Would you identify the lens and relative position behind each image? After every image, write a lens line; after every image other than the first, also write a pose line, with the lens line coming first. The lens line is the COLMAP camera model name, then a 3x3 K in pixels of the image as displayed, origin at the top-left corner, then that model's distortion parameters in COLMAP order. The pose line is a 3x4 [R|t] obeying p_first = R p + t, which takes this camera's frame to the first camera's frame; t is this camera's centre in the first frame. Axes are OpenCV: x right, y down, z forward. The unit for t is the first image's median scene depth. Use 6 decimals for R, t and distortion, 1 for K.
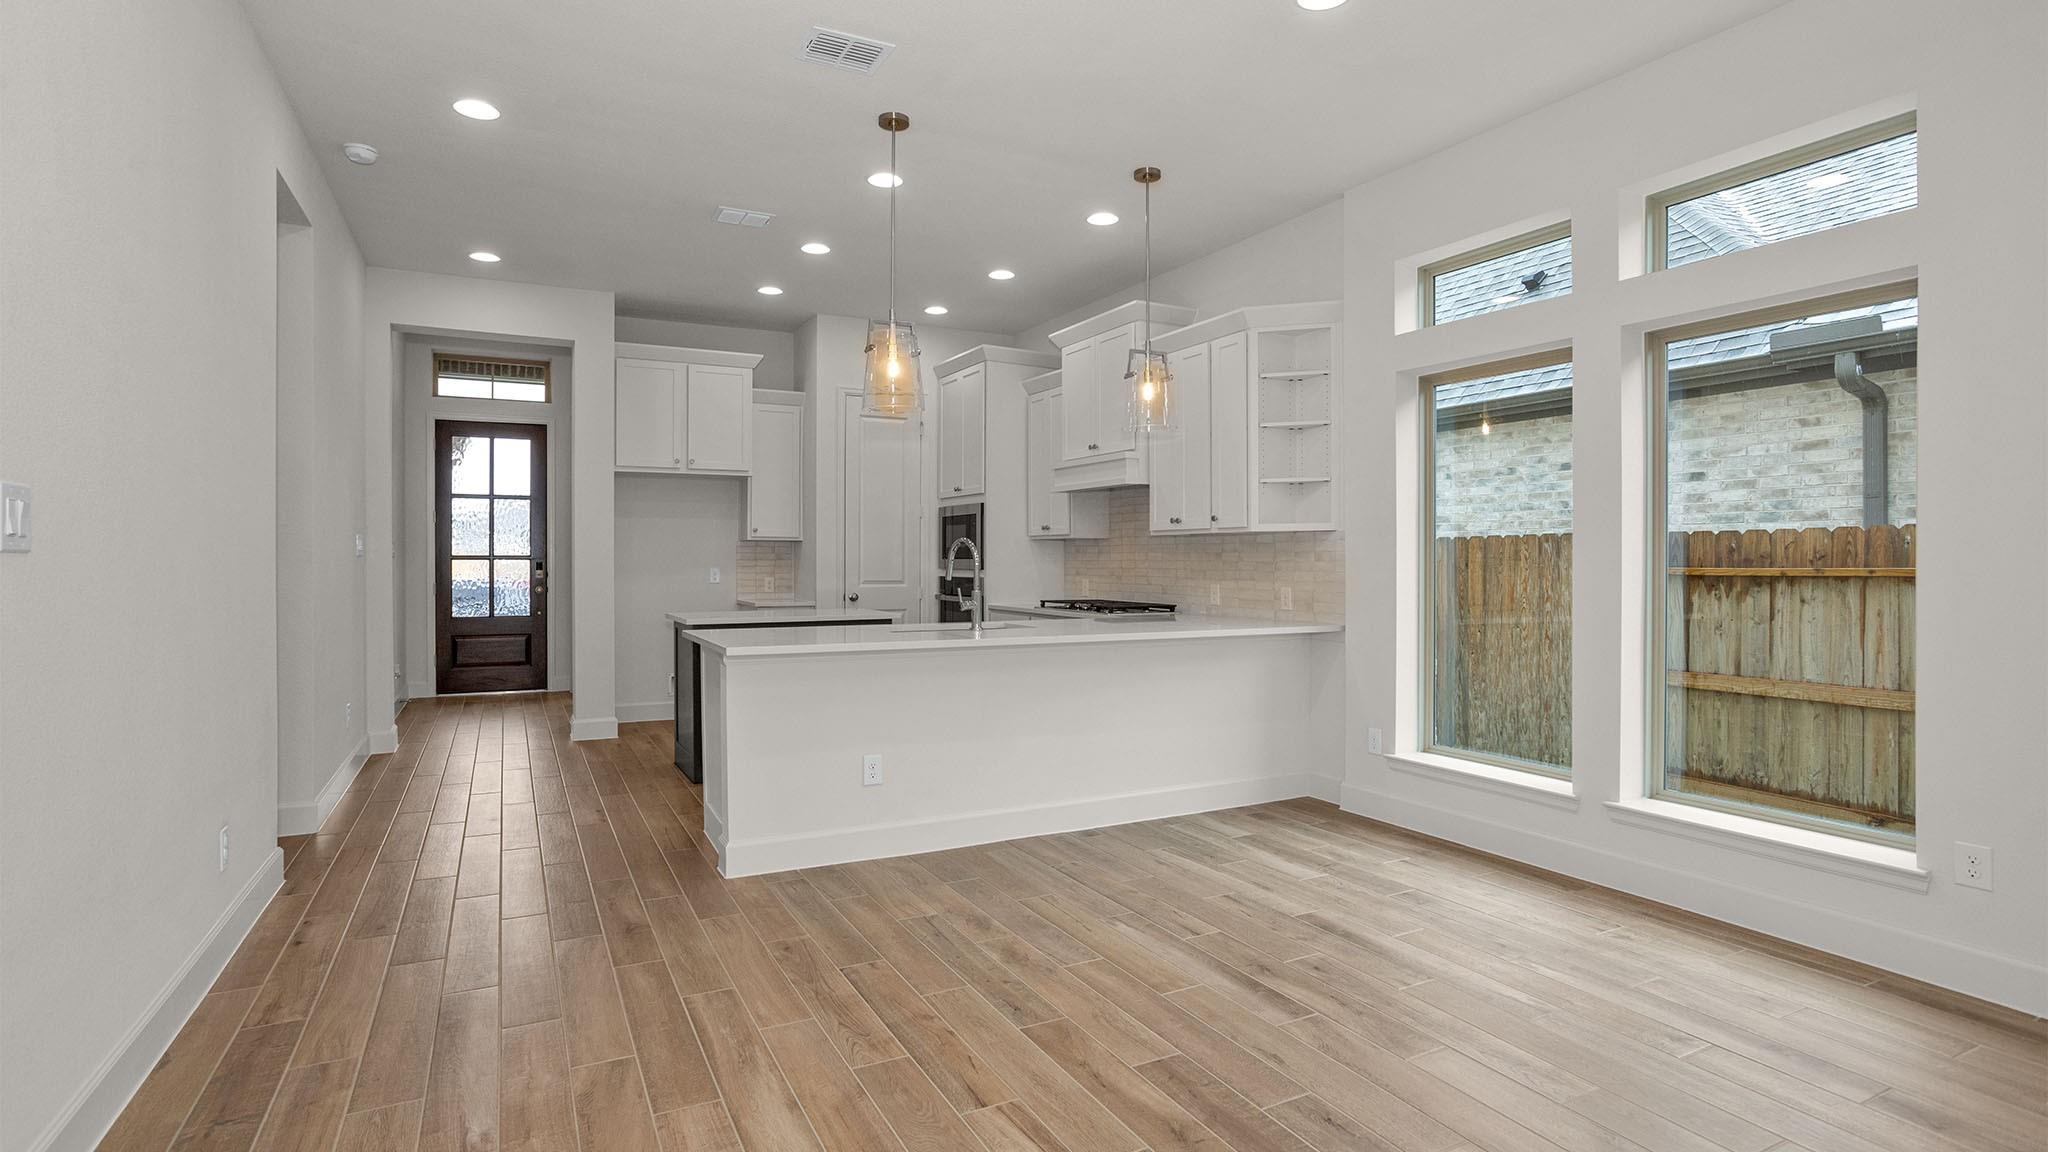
lens RADIAL K [[976.9, 0, 1010.0], [0, 976.9, 567.9], [0, 0, 1]] dist [-0.018192, 0.000235]
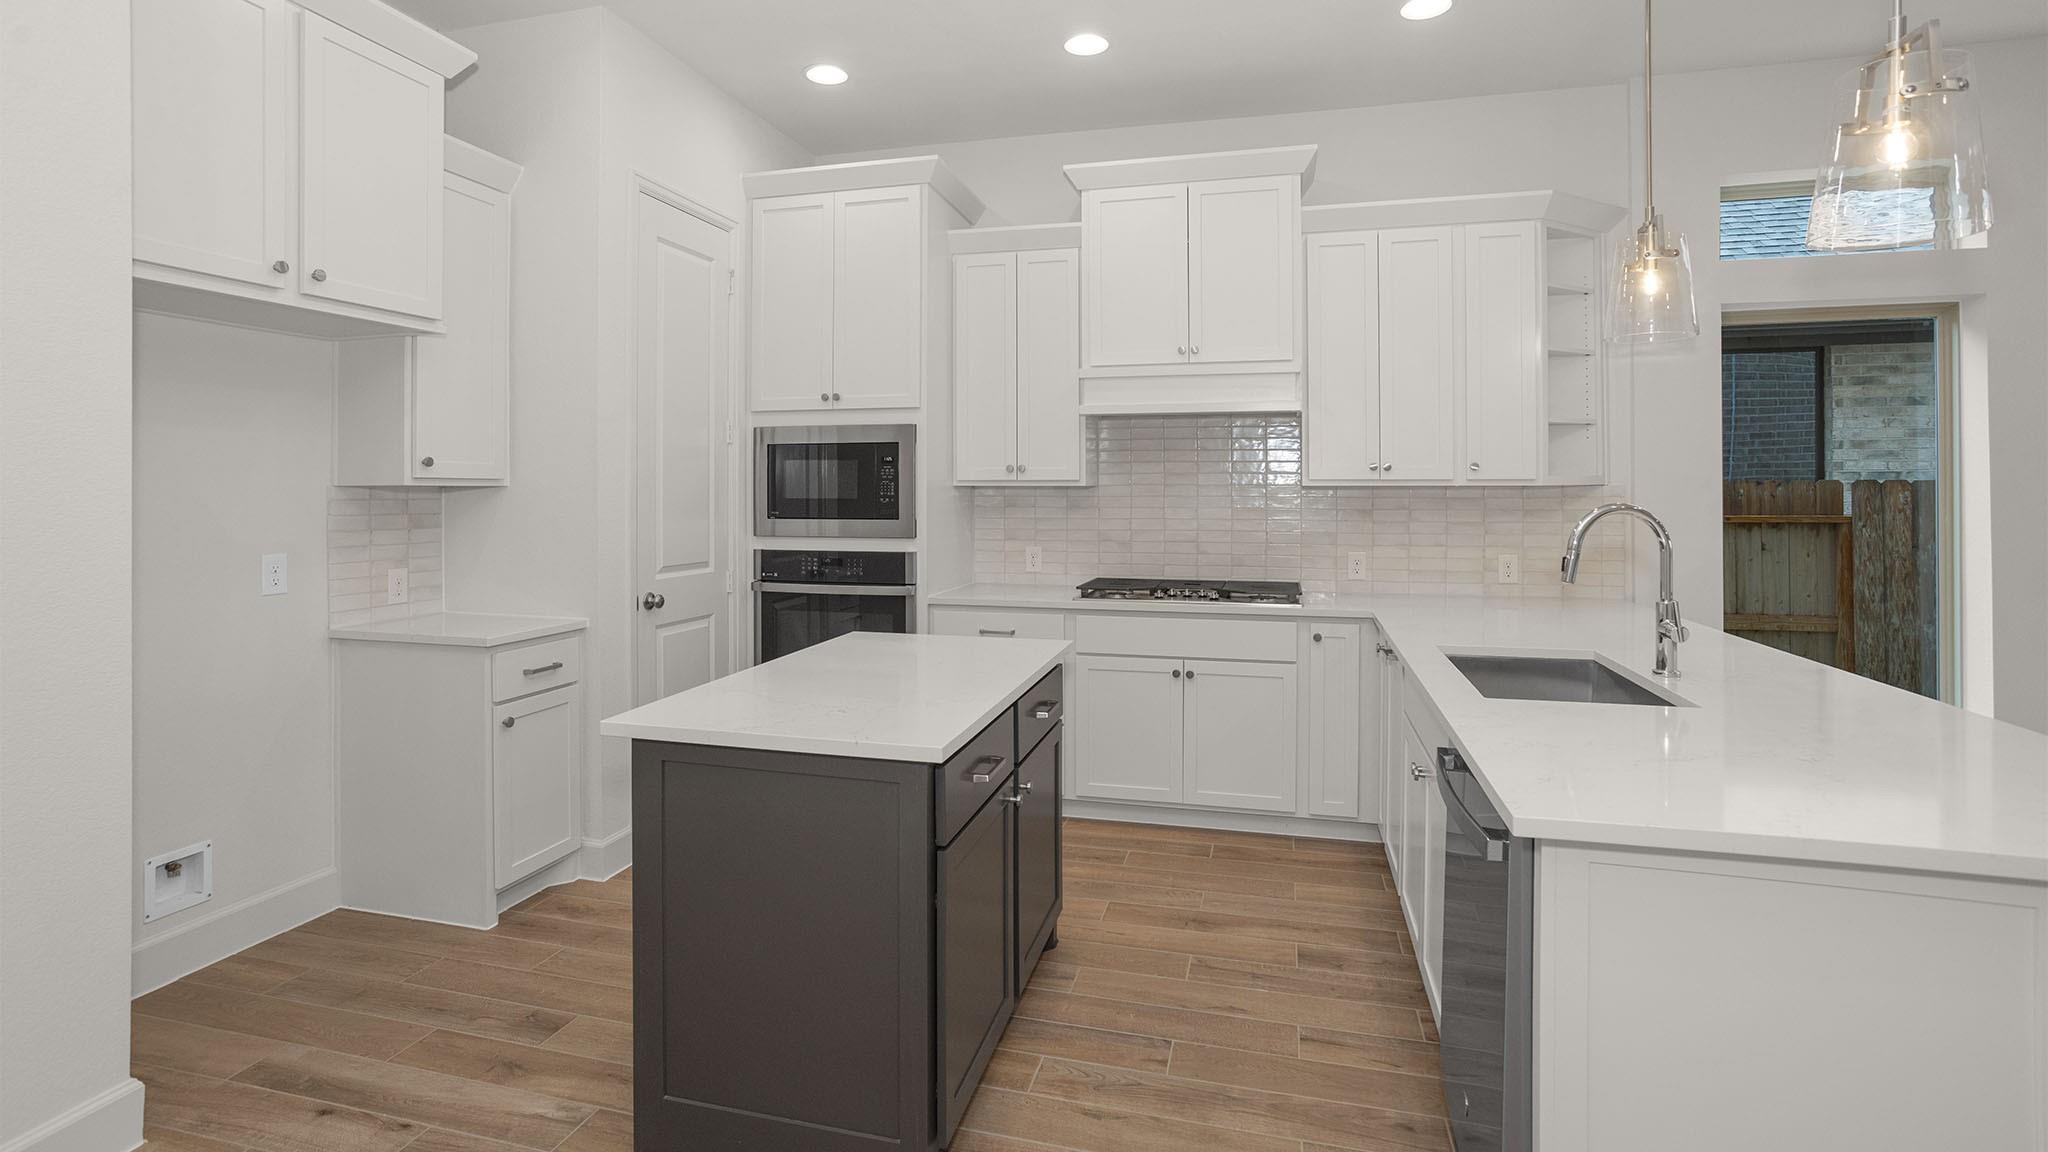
lens RADIAL K [[976.9, 0, 1022.0], [0, 976.9, 493.5], [0, 0, 1]] dist [-0.018192, 0.000235]
pose [[0.674776, -0.003907, 0.738012, -0.447966], [0.009275, 0.999952, -0.003187, -0.024138], [-0.737964, 0.008995, 0.674780, 0.597198]]
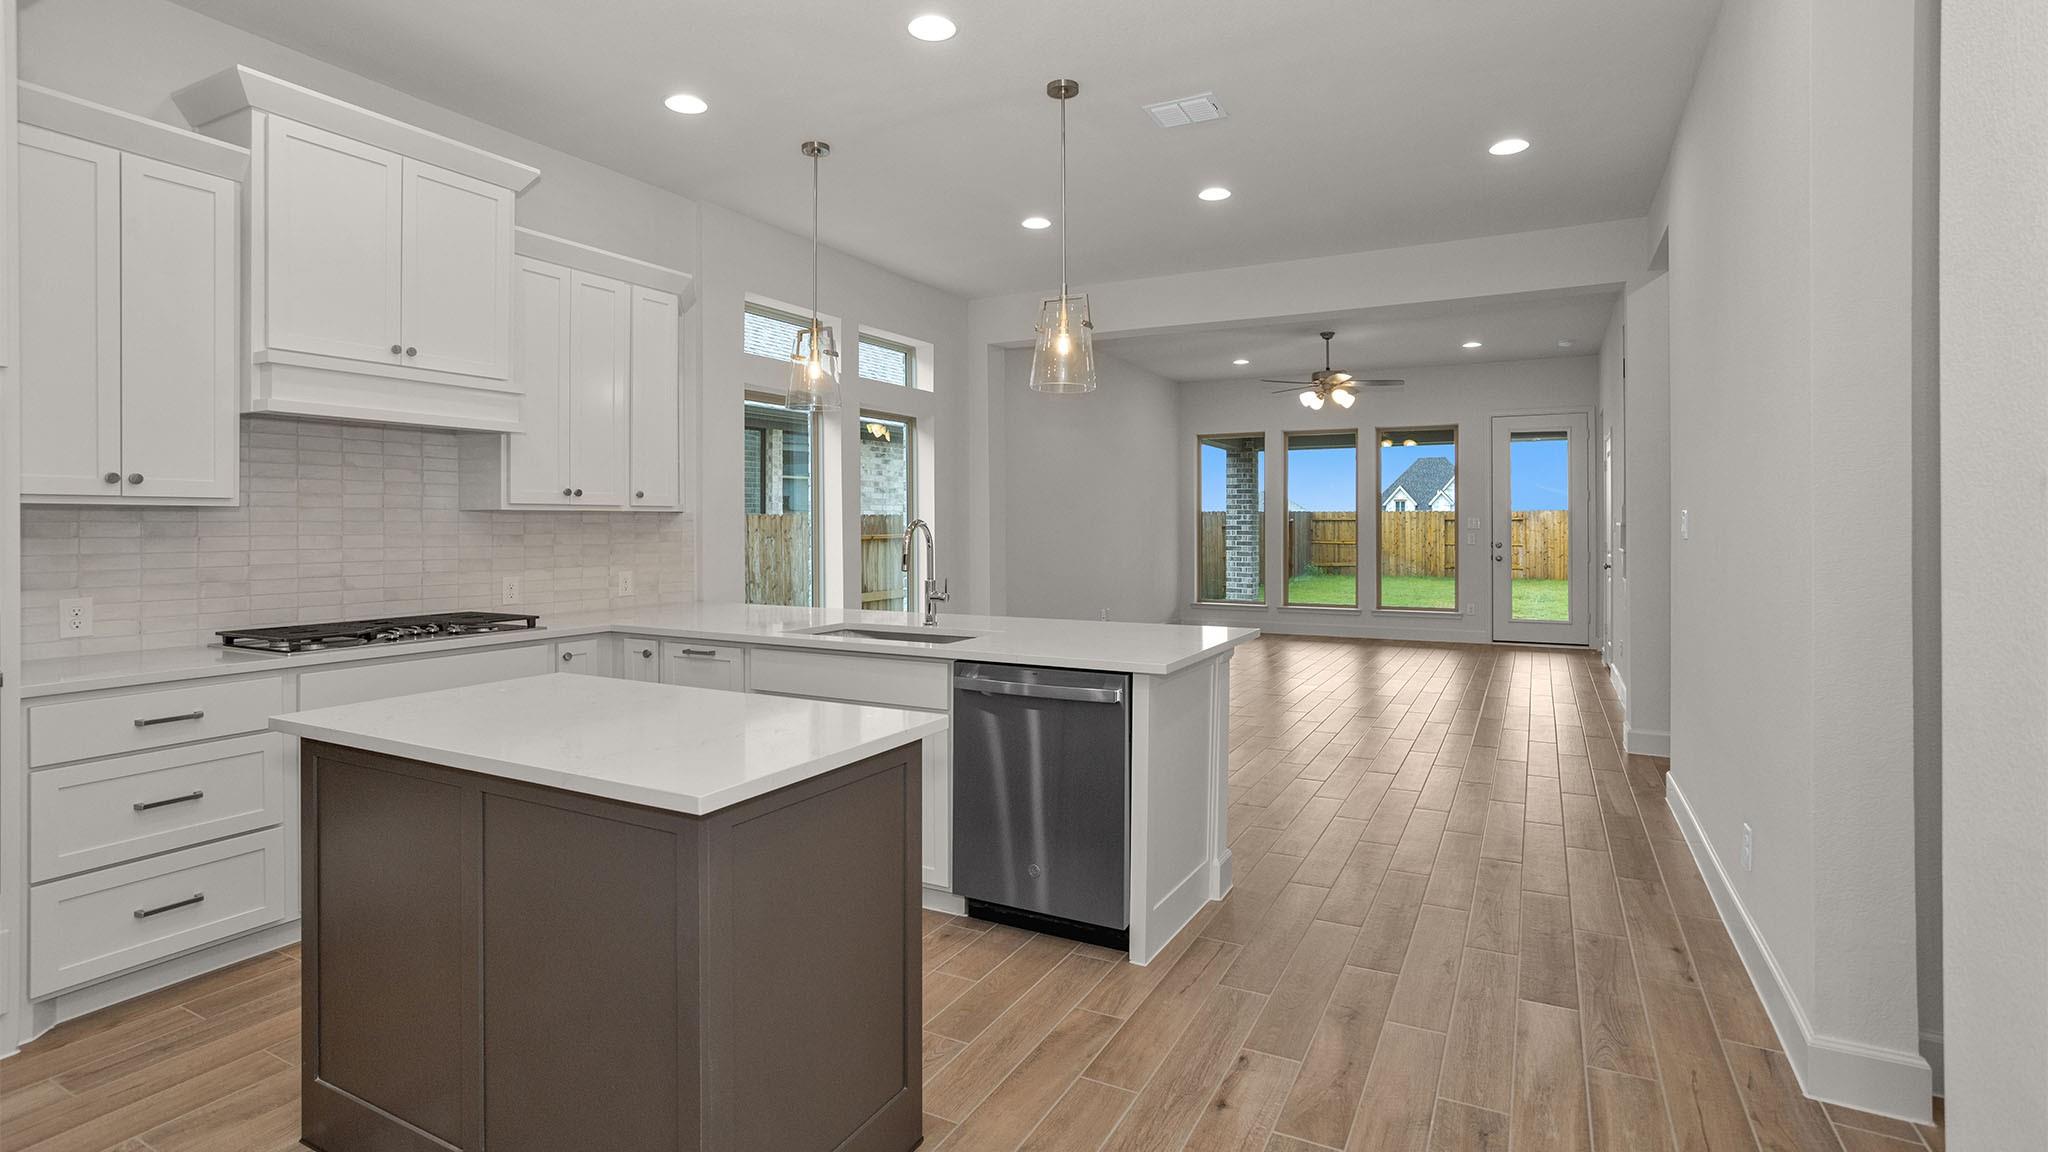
lens RADIAL K [[976.9, 0, 973.9], [0, 976.9, 538.5], [0, 0, 1]] dist [-0.018192, 0.000235]
pose [[-0.538794, -0.011381, 0.842361, -0.533355], [0.010664, 0.999736, 0.020328, -0.020659], [-0.842370, 0.019936, -0.538531, 0.960074]]
